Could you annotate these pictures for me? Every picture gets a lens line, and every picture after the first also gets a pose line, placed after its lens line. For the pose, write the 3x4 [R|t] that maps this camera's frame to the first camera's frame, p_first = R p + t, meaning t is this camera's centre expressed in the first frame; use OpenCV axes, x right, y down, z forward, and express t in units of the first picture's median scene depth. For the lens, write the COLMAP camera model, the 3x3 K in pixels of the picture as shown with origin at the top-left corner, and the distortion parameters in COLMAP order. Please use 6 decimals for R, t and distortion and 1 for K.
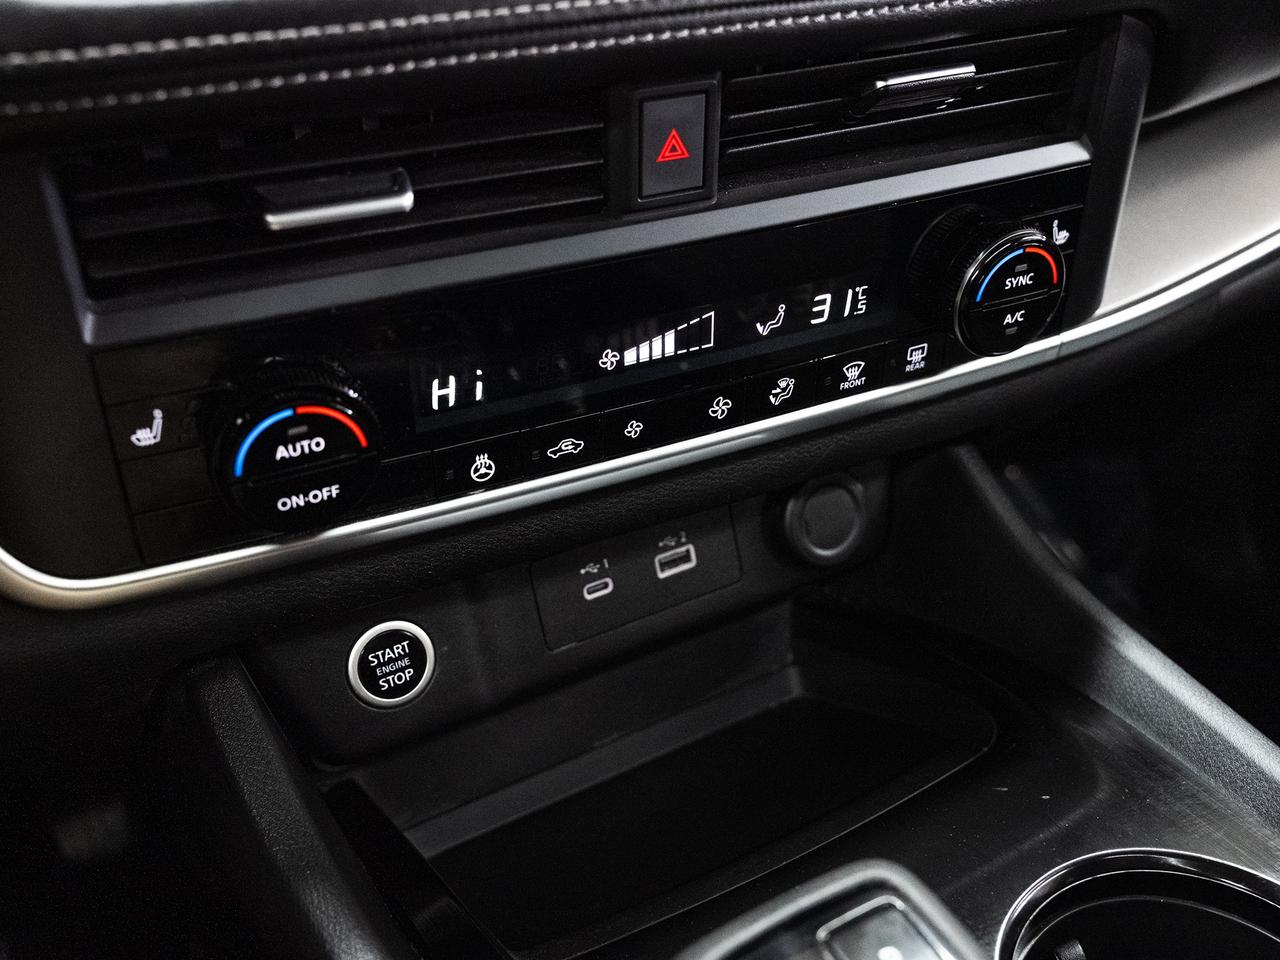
lens RADIAL K [[1245.5, 0, 640.0], [0, 1245.5, 480.0], [0, 0, 1]] dist [0.000954, -0.001096]
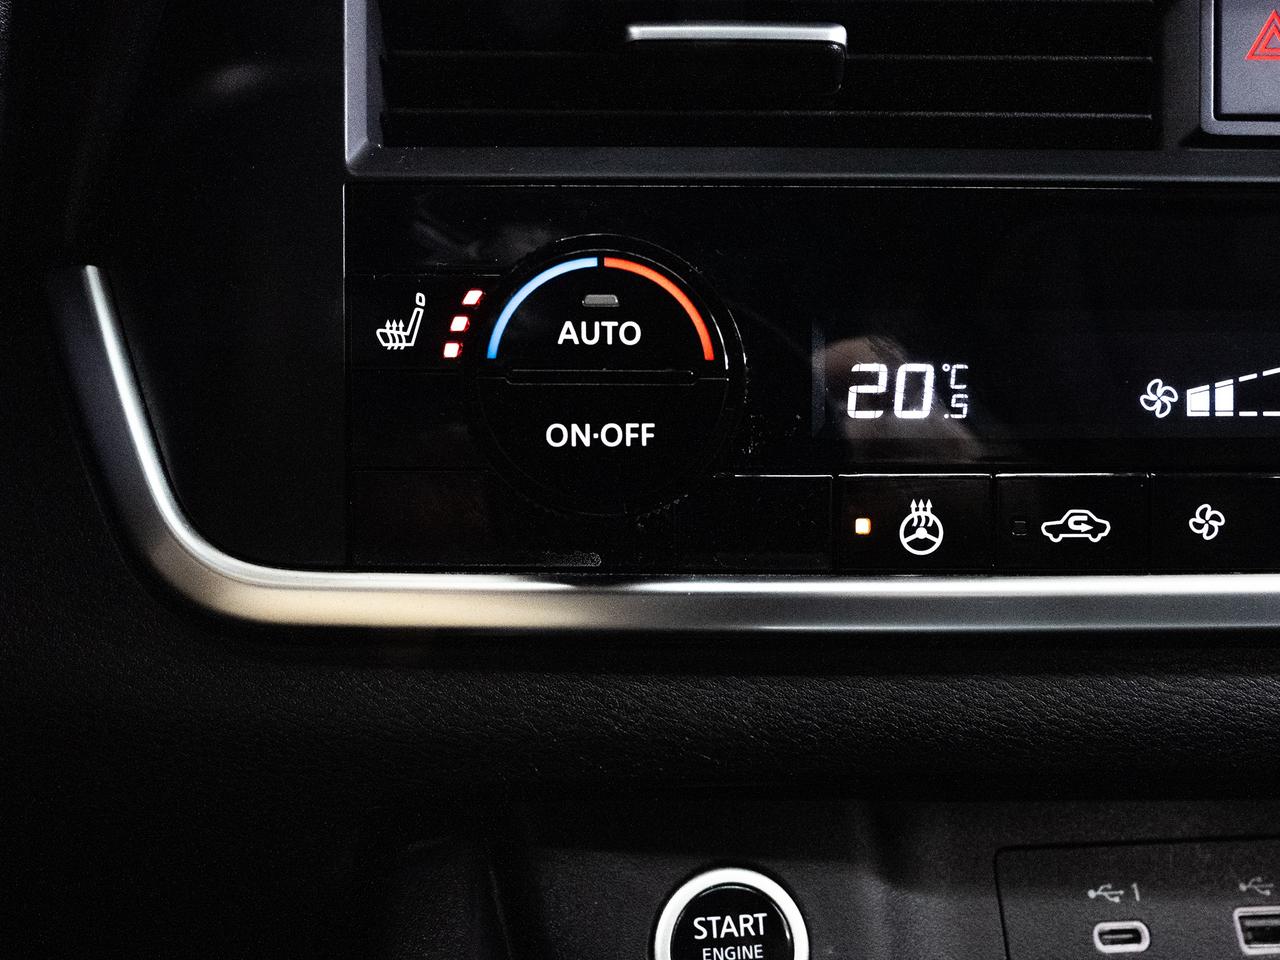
lens RADIAL K [[1039.9, 0, 662.2], [0, 1039.9, 480.9], [0, 0, 1]] dist [-0.058864, 0.068992]
pose [[0.910361, 0.001132, -0.413815, -0.037924], [-0.220670, 0.847279, -0.483139, 0.227284], [0.350069, 0.531147, 0.771579, 0.579590]]
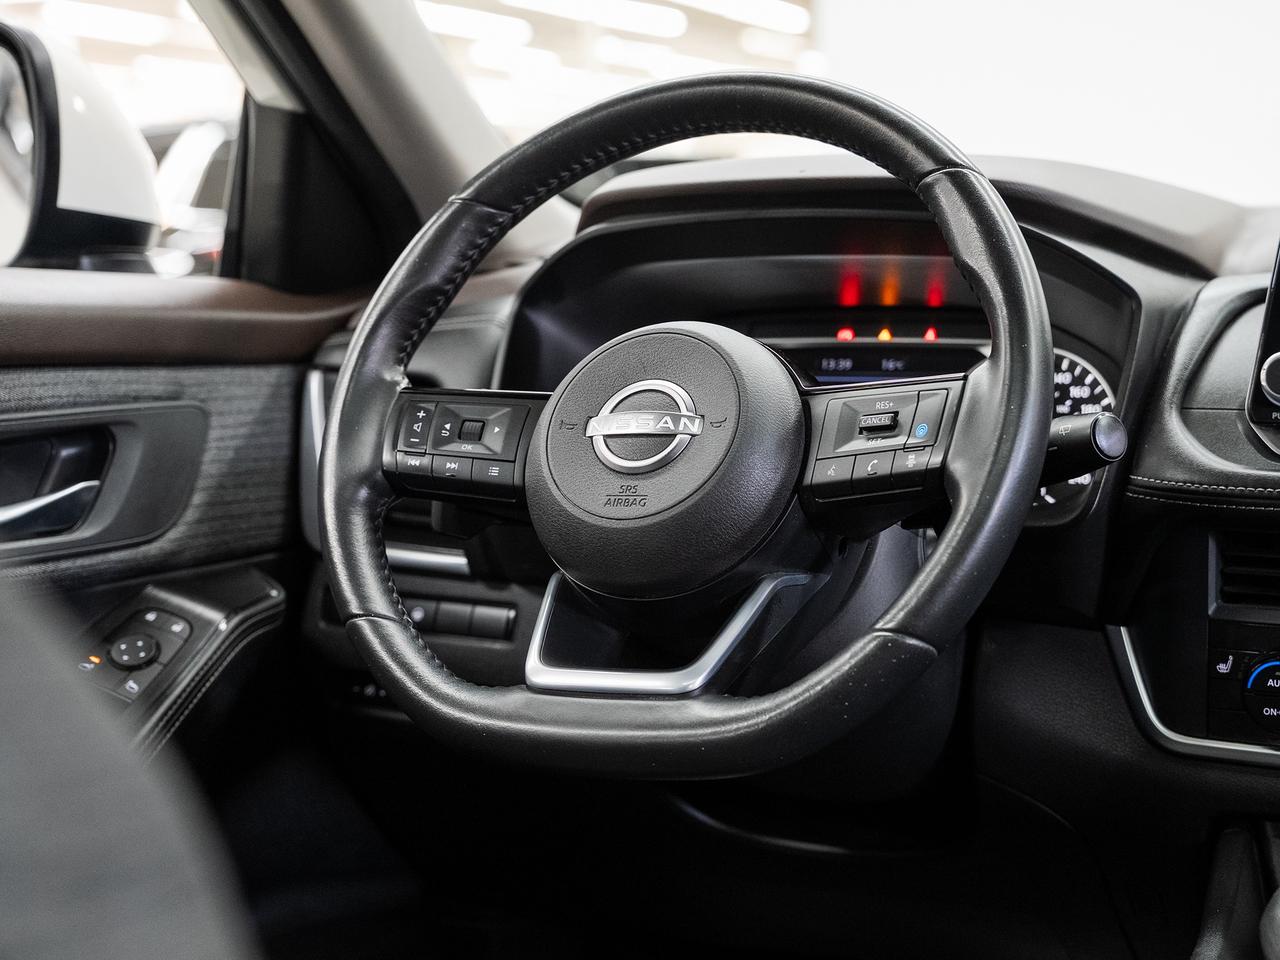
lens RADIAL K [[2326.7, 0, 640.0], [0, 2326.7, 480.0], [0, 0, 1]] dist [0.144672, -0.058781]
pose [[0.567708, 0.074236, -0.819876, 1.969248], [-0.450192, 0.861809, -0.233695, 0.920032], [0.689227, 0.501772, 0.522676, -1.656603]]
